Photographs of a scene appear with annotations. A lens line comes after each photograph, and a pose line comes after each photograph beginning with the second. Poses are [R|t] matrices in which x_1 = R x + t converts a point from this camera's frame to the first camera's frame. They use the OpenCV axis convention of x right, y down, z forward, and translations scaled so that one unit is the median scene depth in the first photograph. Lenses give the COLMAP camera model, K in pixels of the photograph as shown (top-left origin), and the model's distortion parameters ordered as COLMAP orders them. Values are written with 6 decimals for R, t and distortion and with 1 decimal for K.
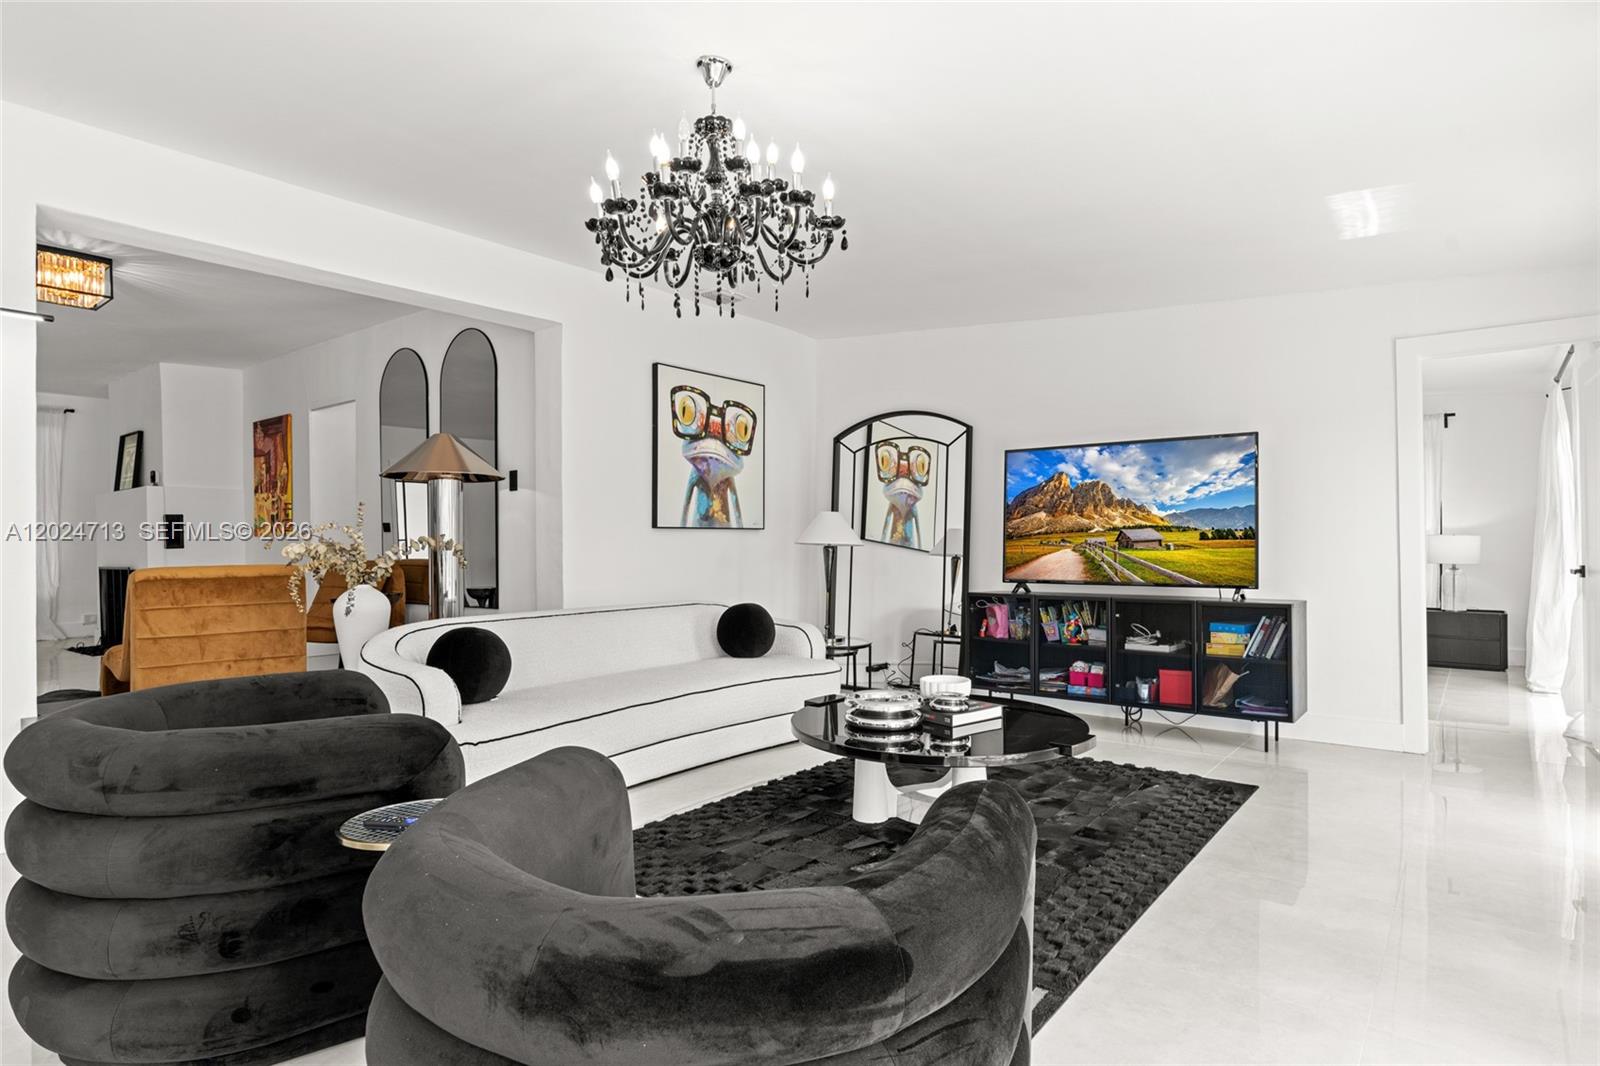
lens RADIAL K [[859.7, 0, 800.0], [0, 859.7, 533.0], [0, 0, 1]] dist [-0.017201, 0.000296]
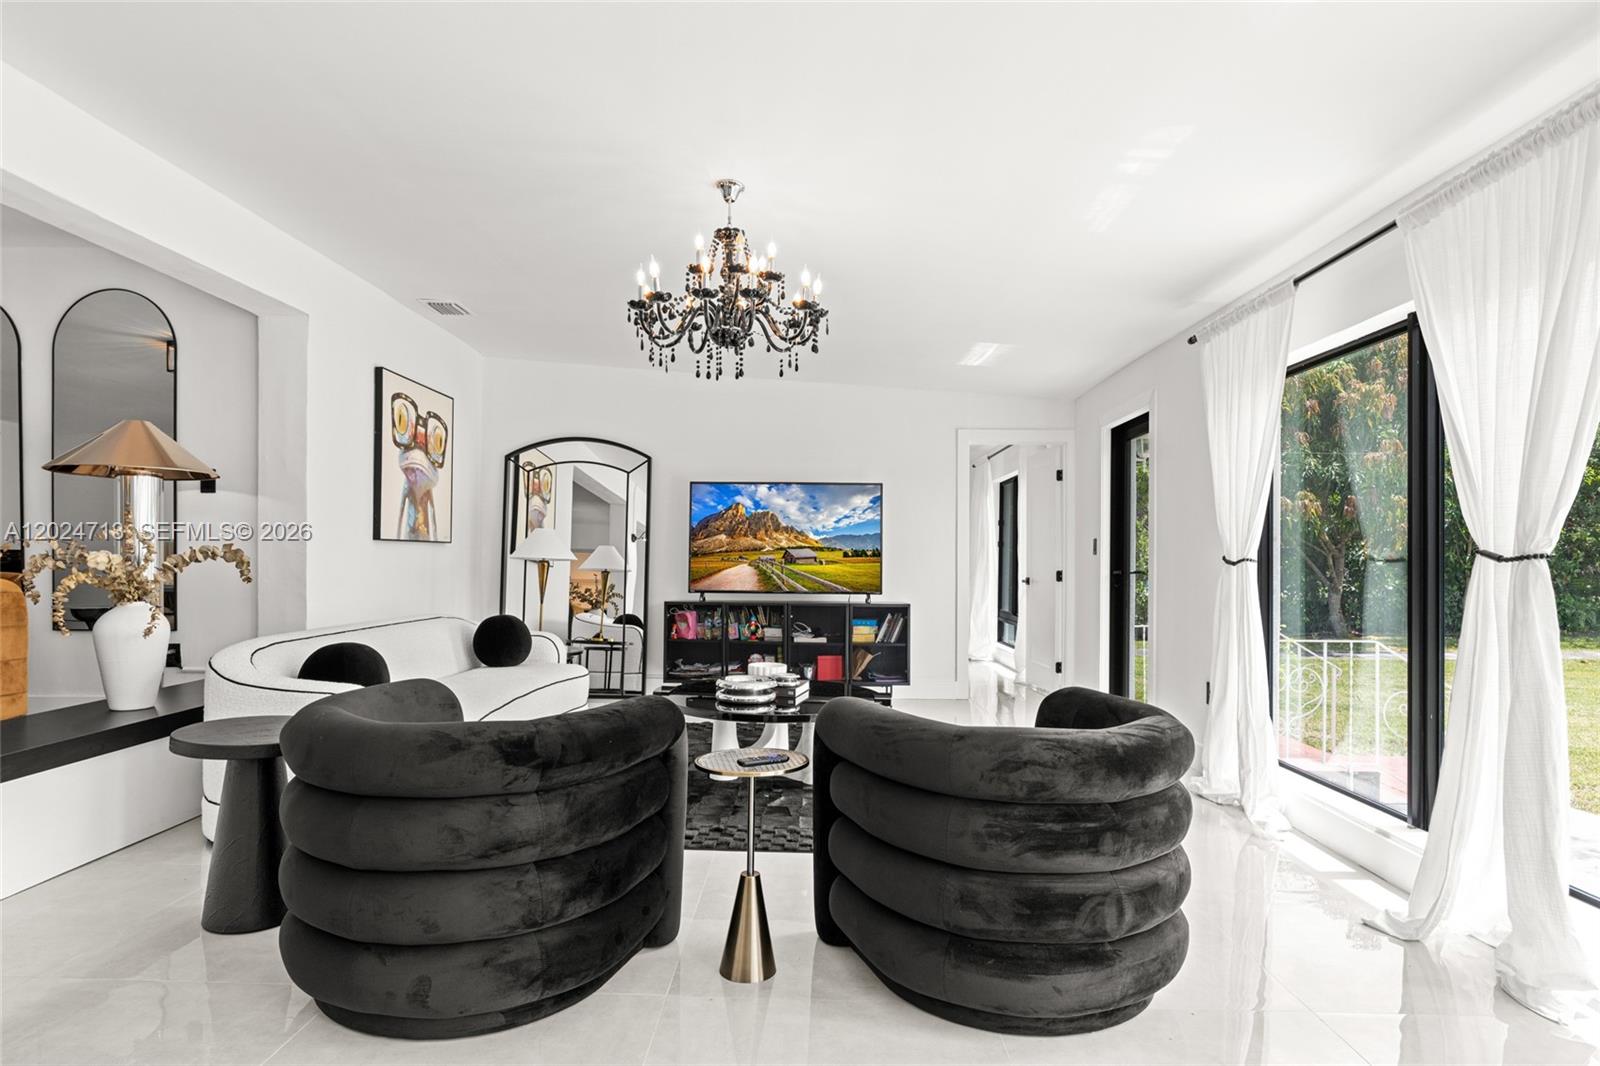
lens RADIAL K [[871.3, 0, 787.6], [0, 871.3, 552.7], [0, 0, 1]] dist [0.002821, 0.000256]
pose [[0.806920, 0.015172, 0.590466, -0.387453], [-0.018713, 0.999825, -0.000119, 0.000082], [-0.590365, -0.010953, 0.807062, -0.056107]]
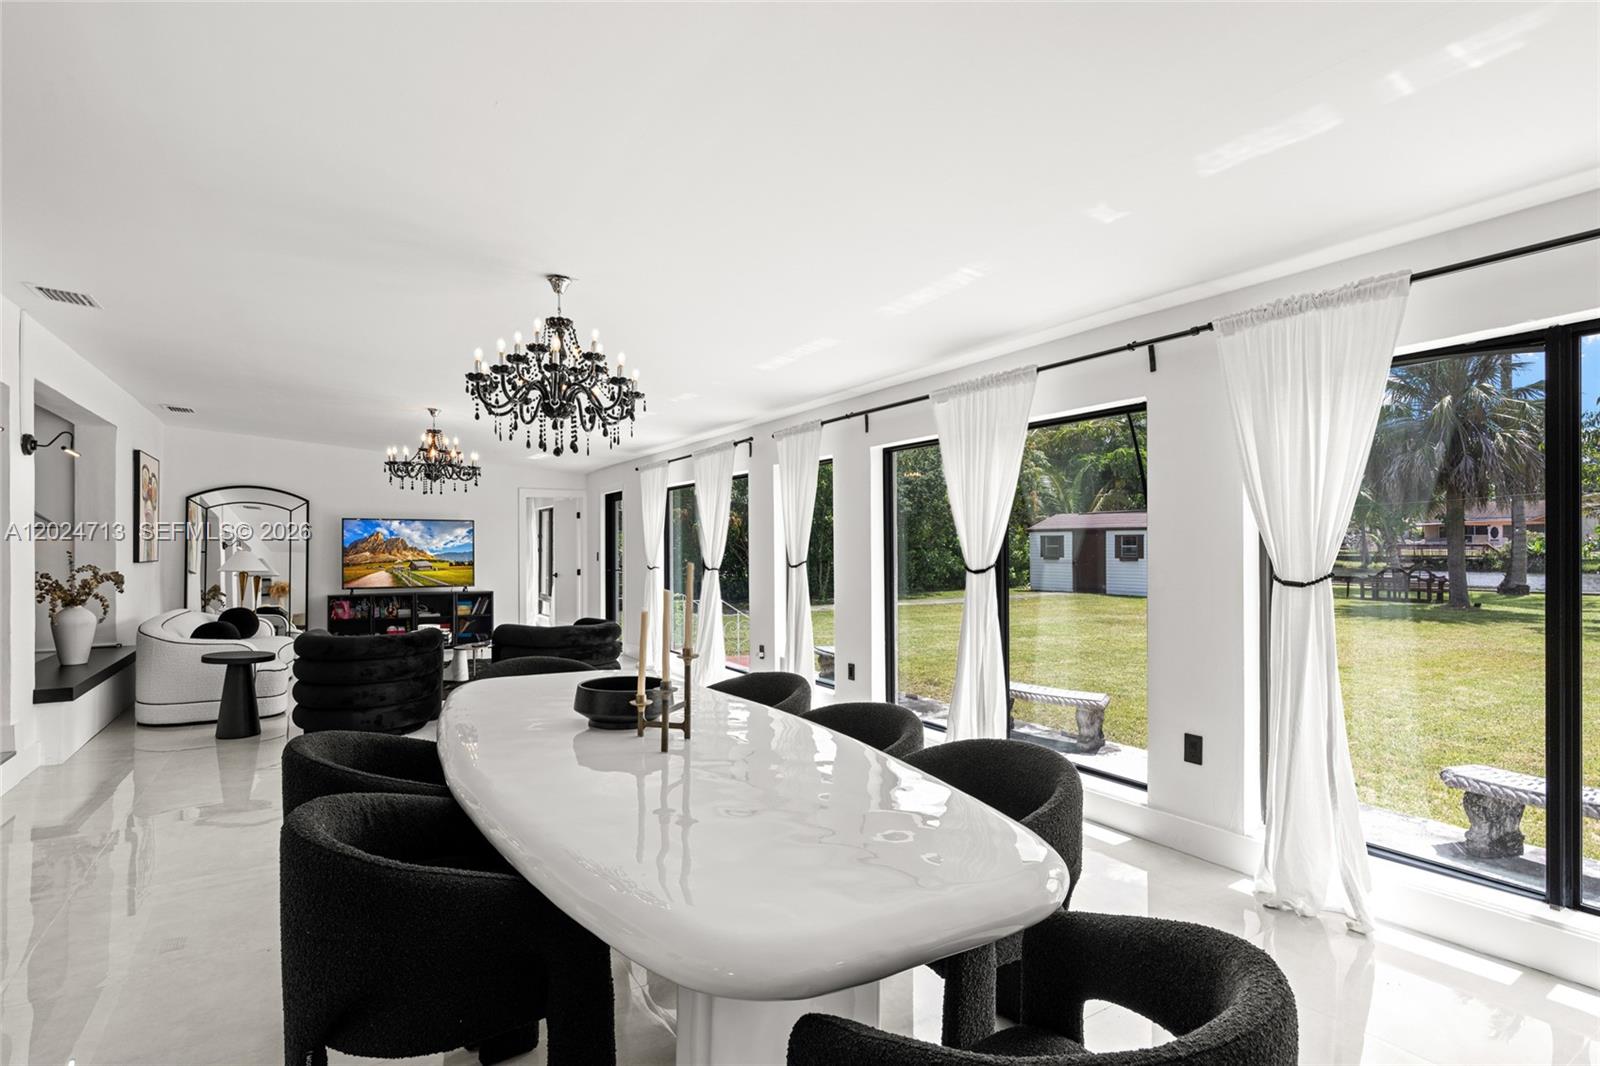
lens RADIAL K [[788.4, 0, 800.0], [0, 788.4, 533.0], [0, 0, 1]] dist [0.012570, 0.000432]
pose [[0.350028, 0.024550, 0.936417, -1.086243], [-0.012698, 0.999689, -0.021462, -0.042815], [-0.936653, -0.004378, 0.350231, -0.558799]]
